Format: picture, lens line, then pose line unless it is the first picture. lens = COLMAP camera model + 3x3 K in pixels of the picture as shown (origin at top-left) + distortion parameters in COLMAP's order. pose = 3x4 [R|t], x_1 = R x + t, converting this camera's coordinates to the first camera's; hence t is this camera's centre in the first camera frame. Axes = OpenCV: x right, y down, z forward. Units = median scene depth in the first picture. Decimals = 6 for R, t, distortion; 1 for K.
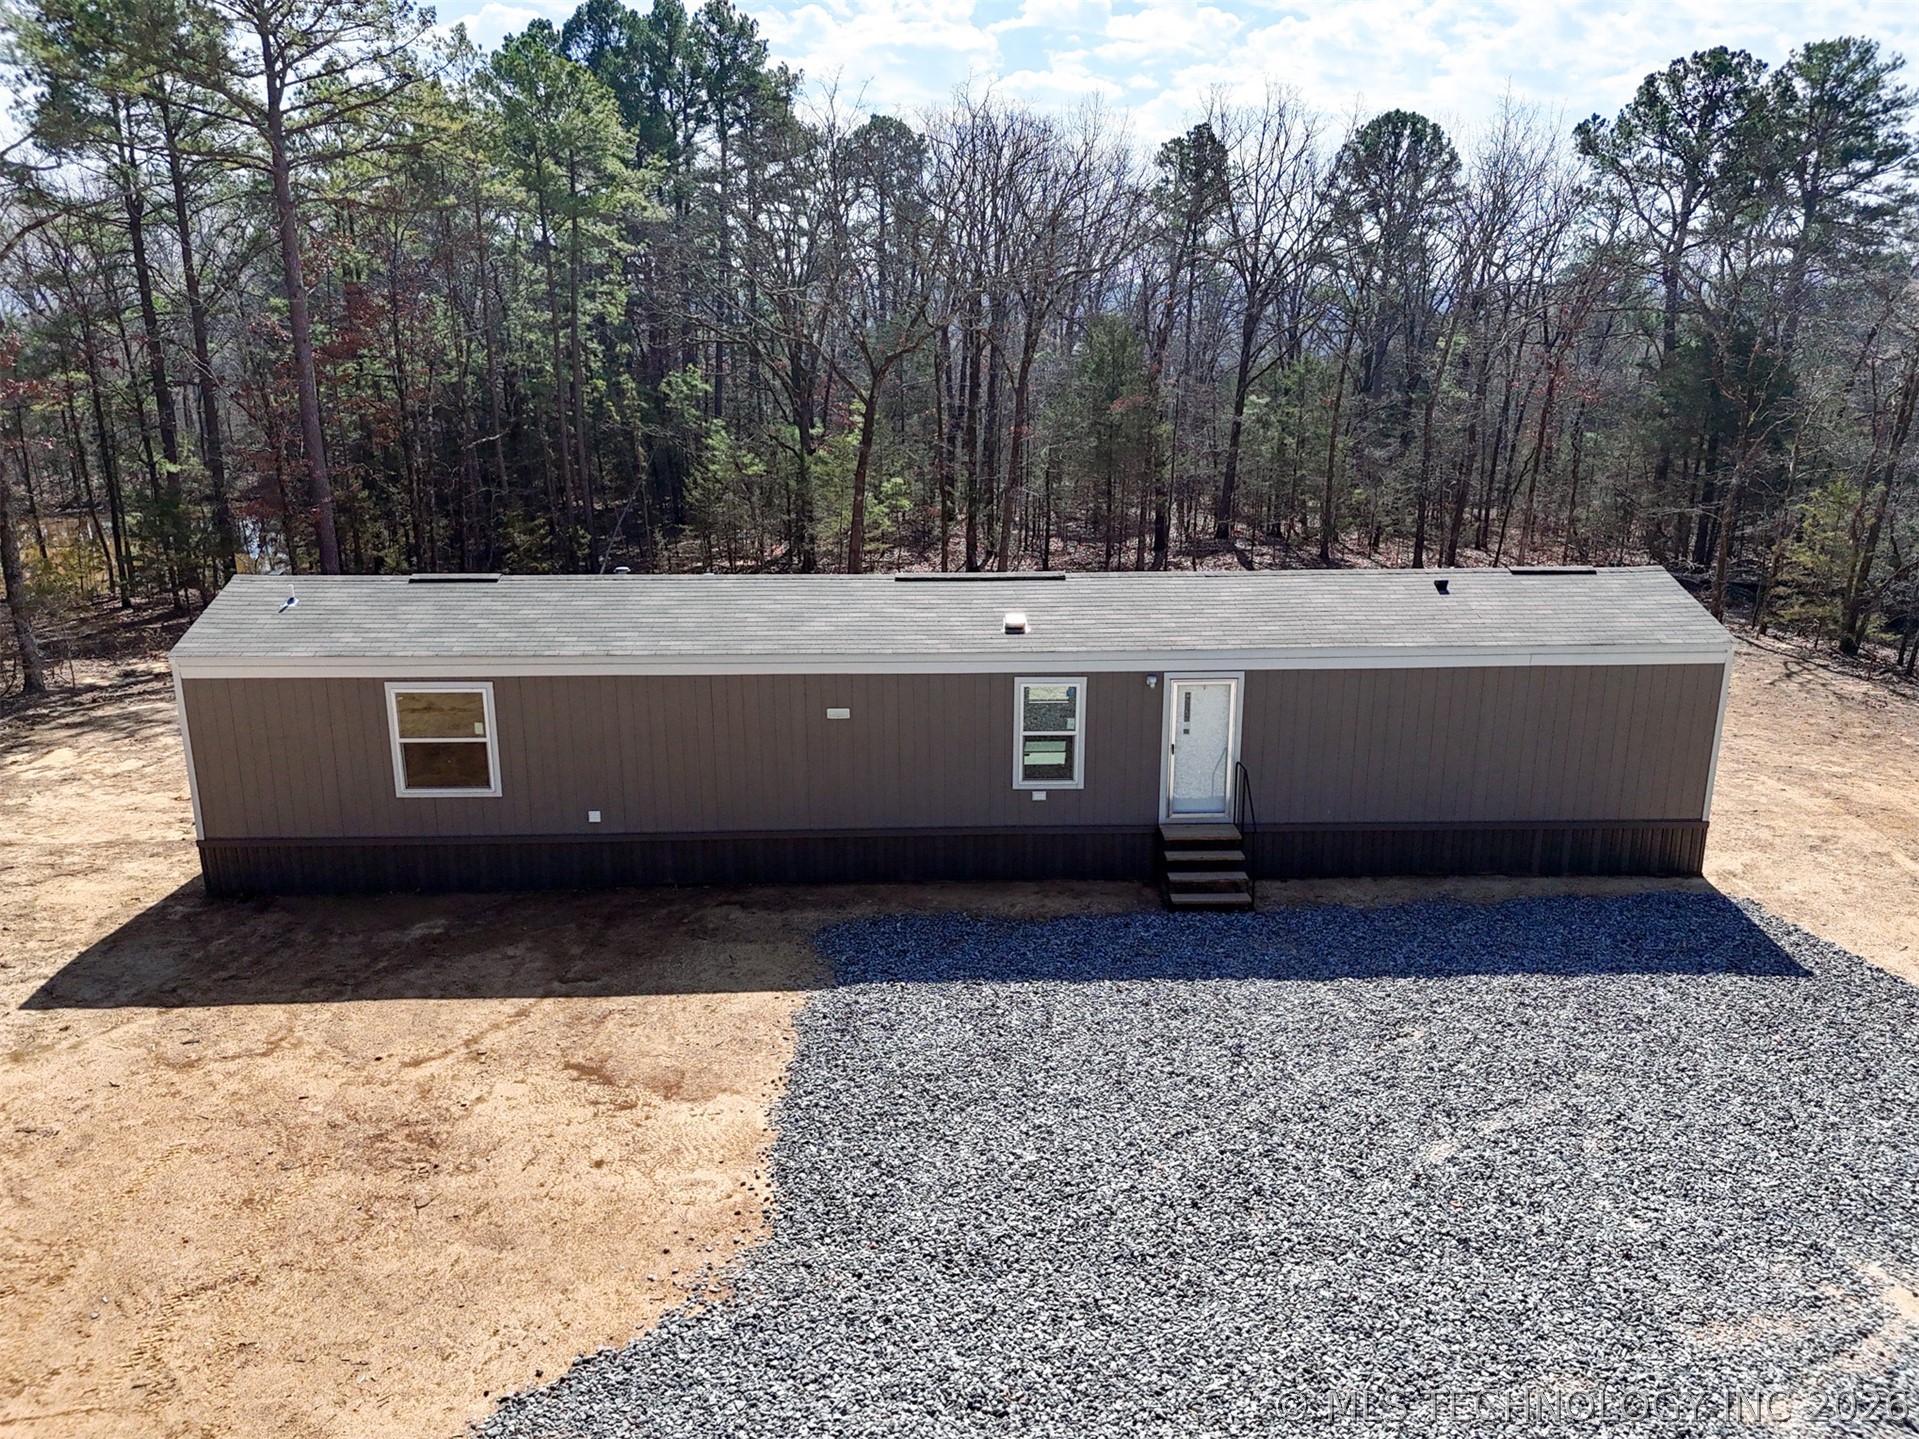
lens RADIAL K [[1413.9, 0, 953.2], [0, 1413.9, 713.9], [0, 0, 1]] dist [0.049469, -0.047762]
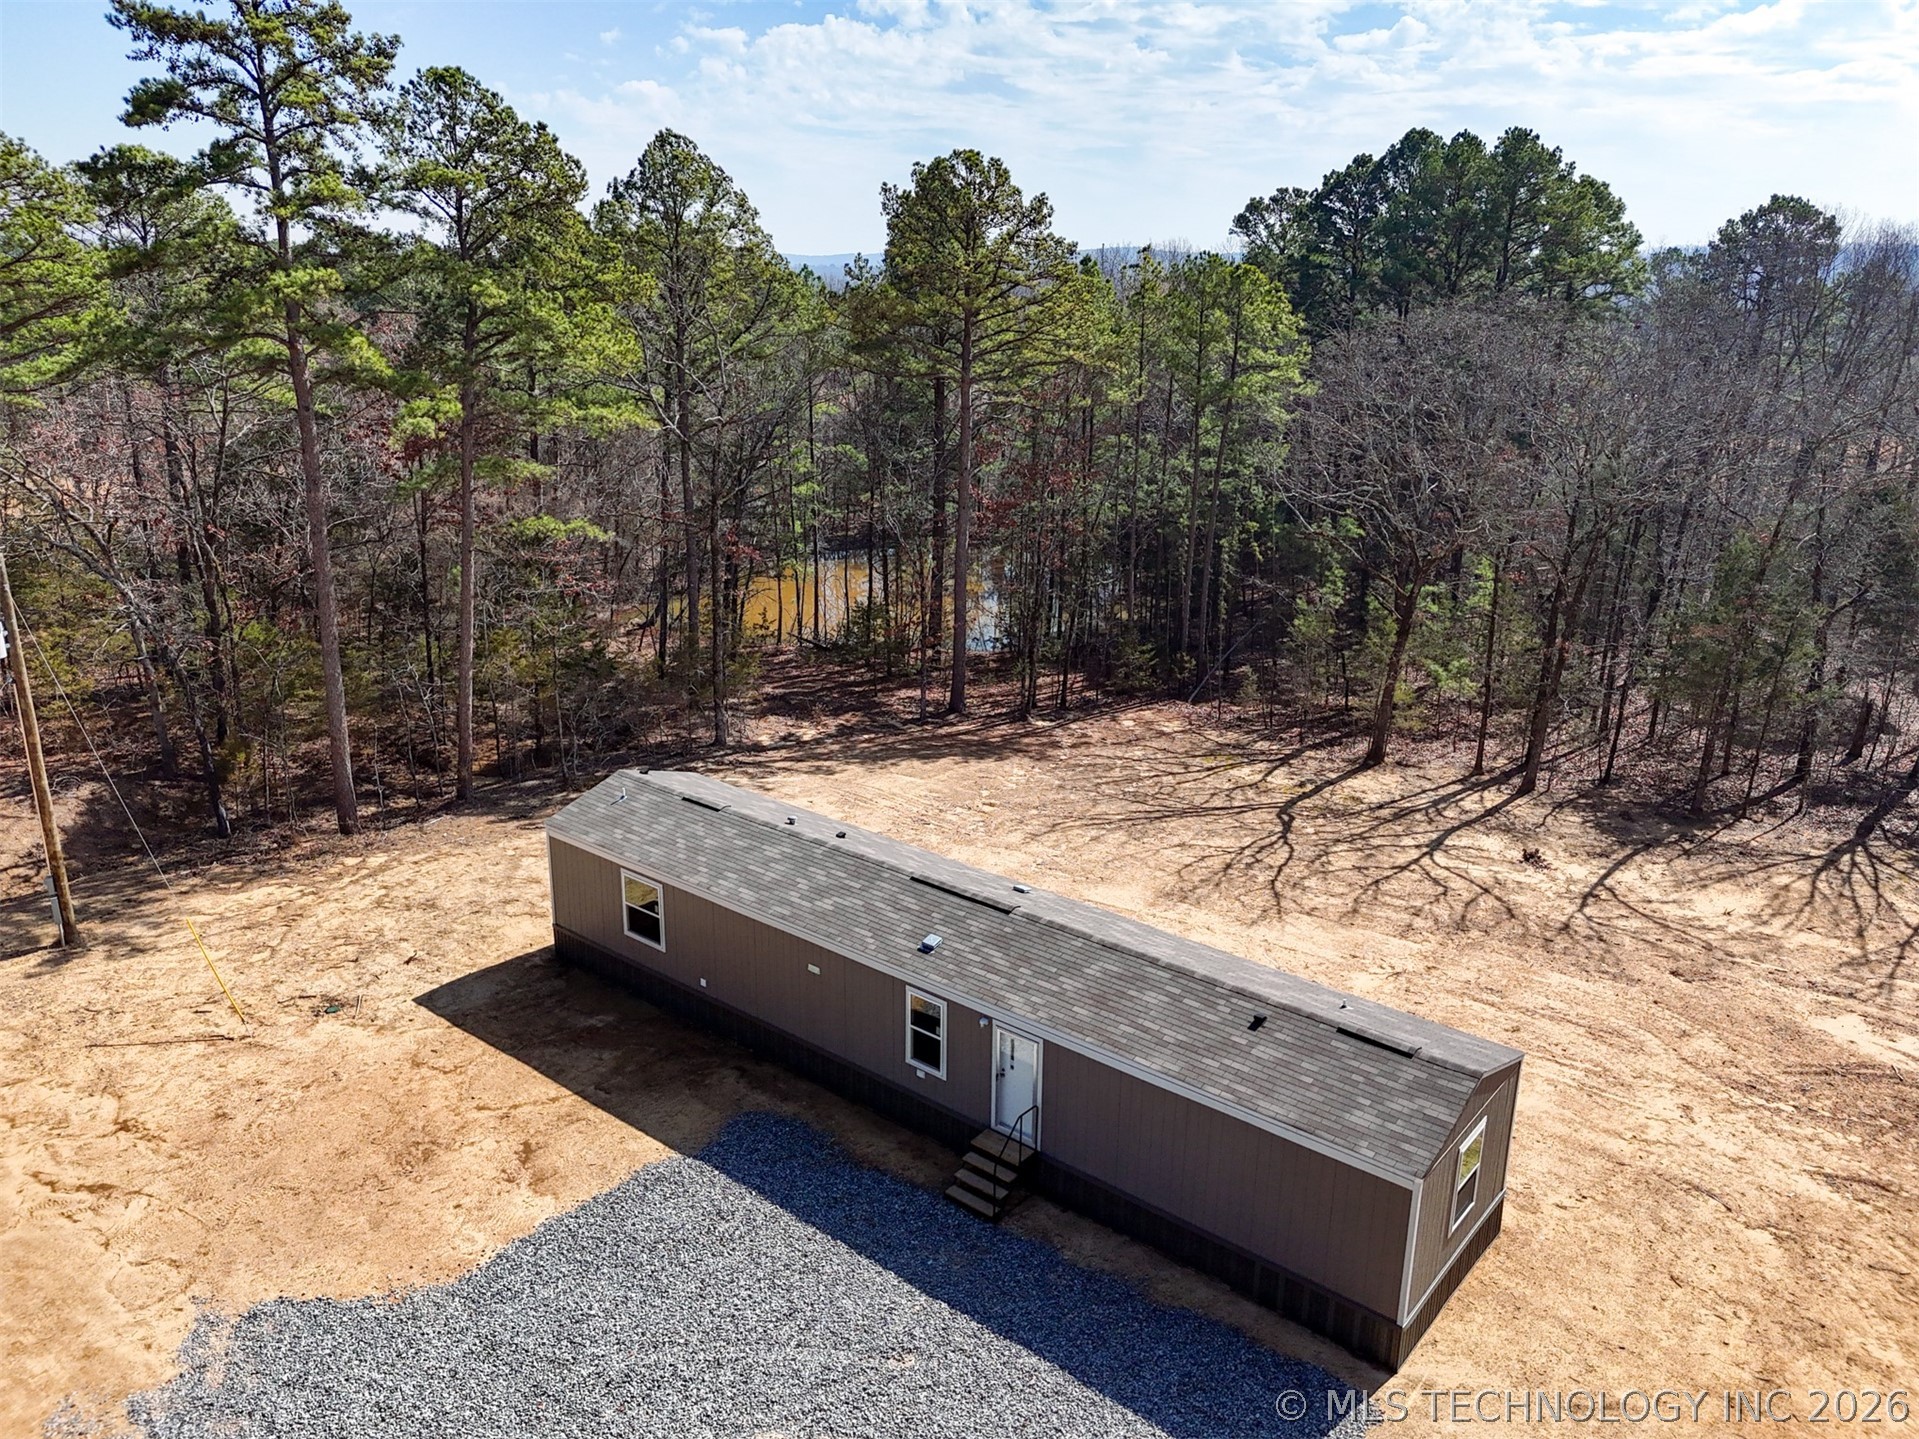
lens RADIAL K [[1413.9, 0, 953.2], [0, 1413.9, 713.9], [0, 0, 1]] dist [0.049469, -0.047762]
pose [[0.753060, 0.200190, -0.626757, 0.933496], [-0.184925, 0.978588, 0.090375, -0.438332], [0.631429, 0.047845, 0.773956, -0.043370]]
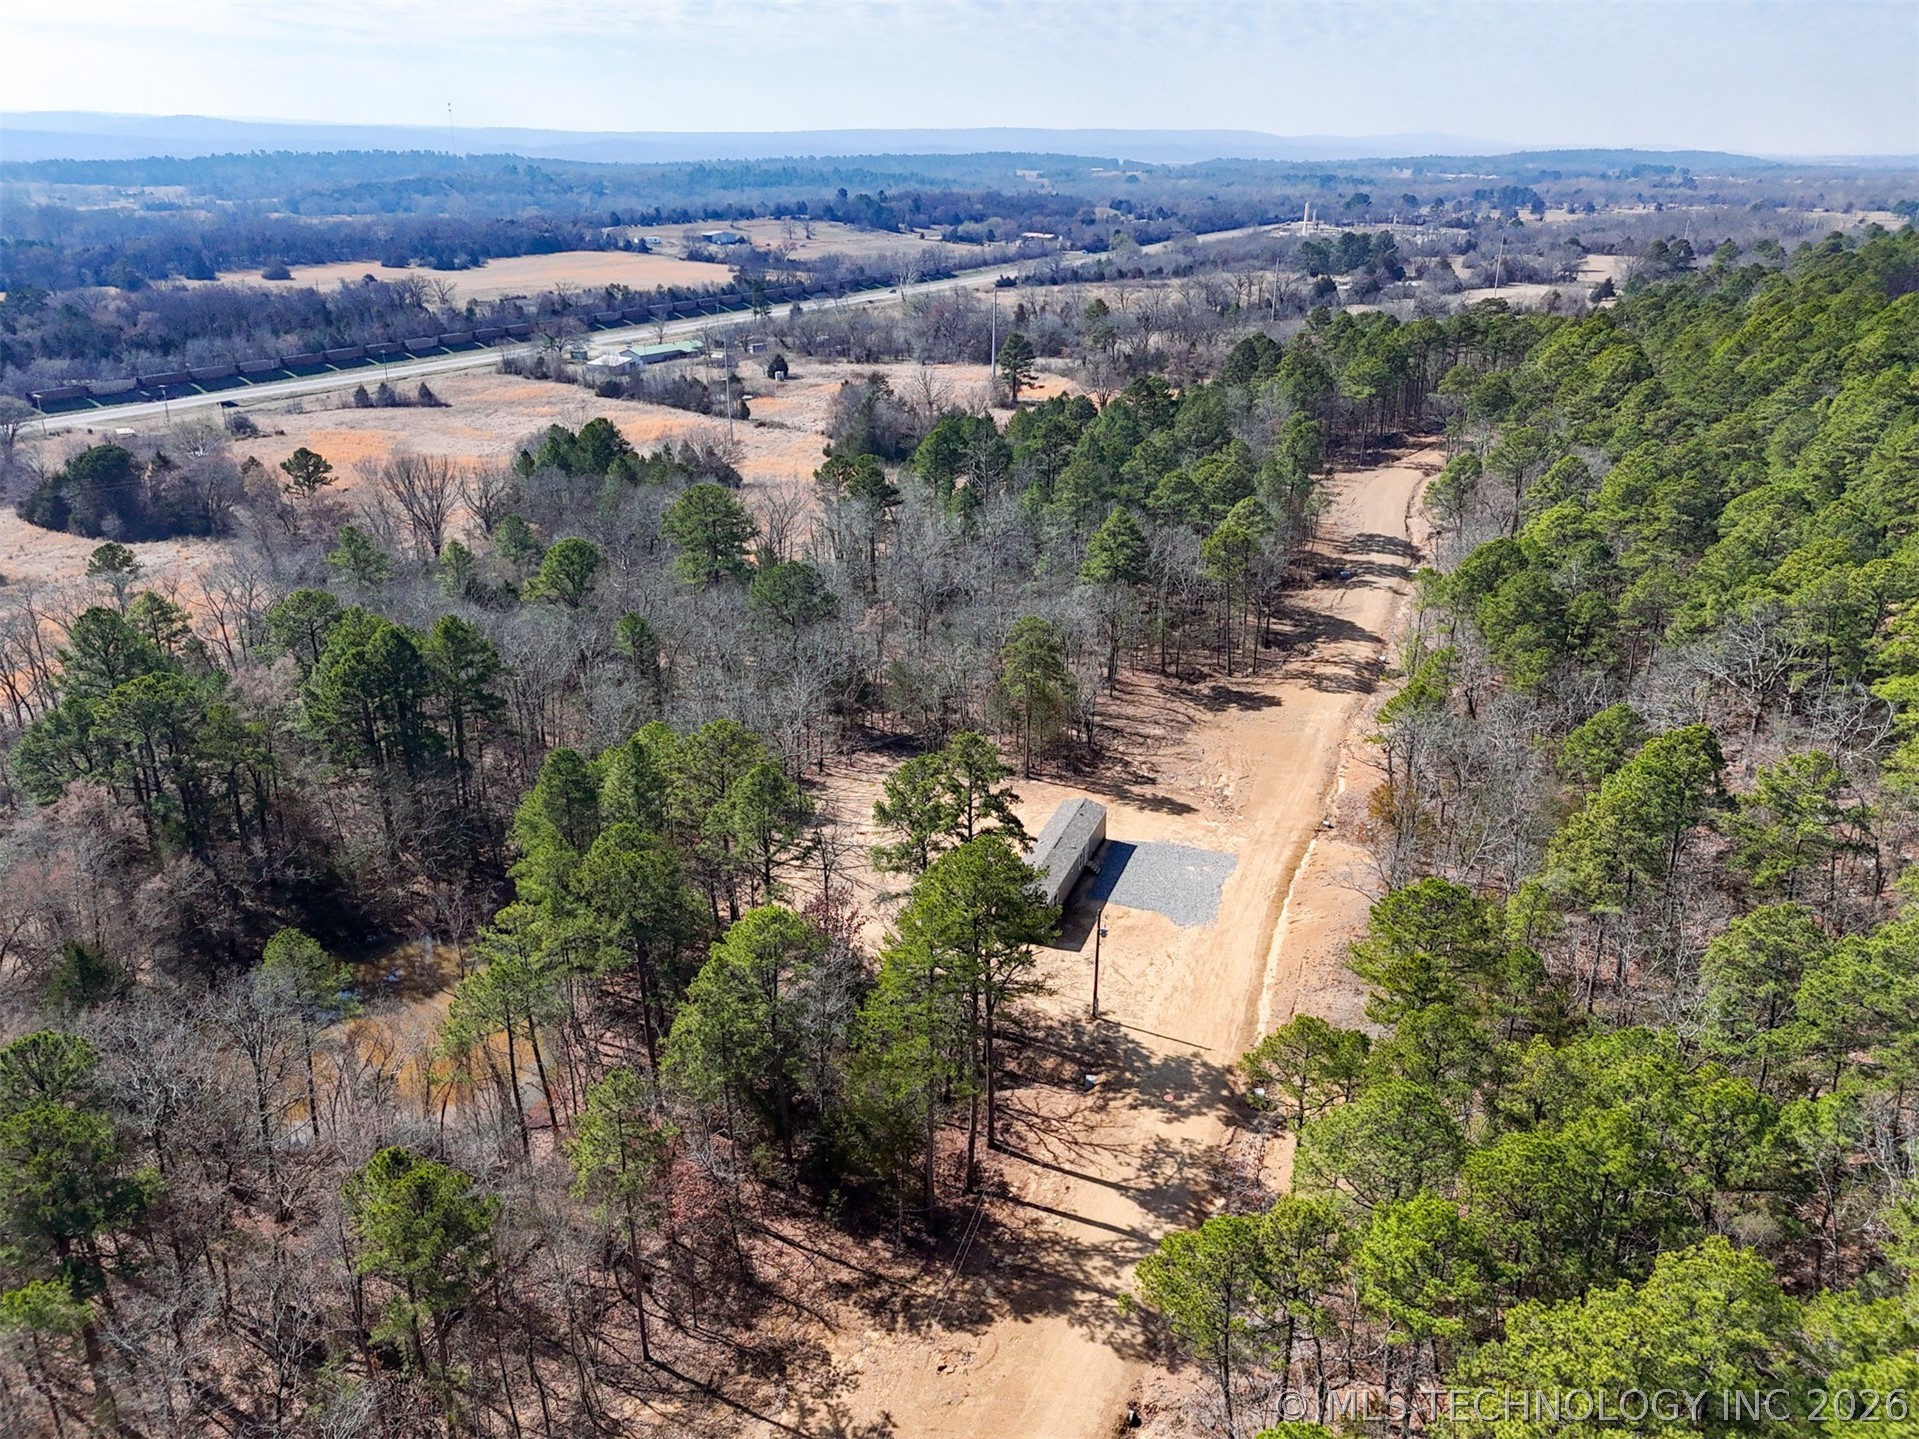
lens RADIAL K [[1413.9, 0, 953.2], [0, 1413.9, 713.9], [0, 0, 1]] dist [0.049469, -0.047762]
pose [[0.373657, -0.342074, 0.862187, -6.145584], [0.240295, 0.933480, 0.266220, -2.766283], [-0.895901, 0.107704, 0.431000, -1.546776]]
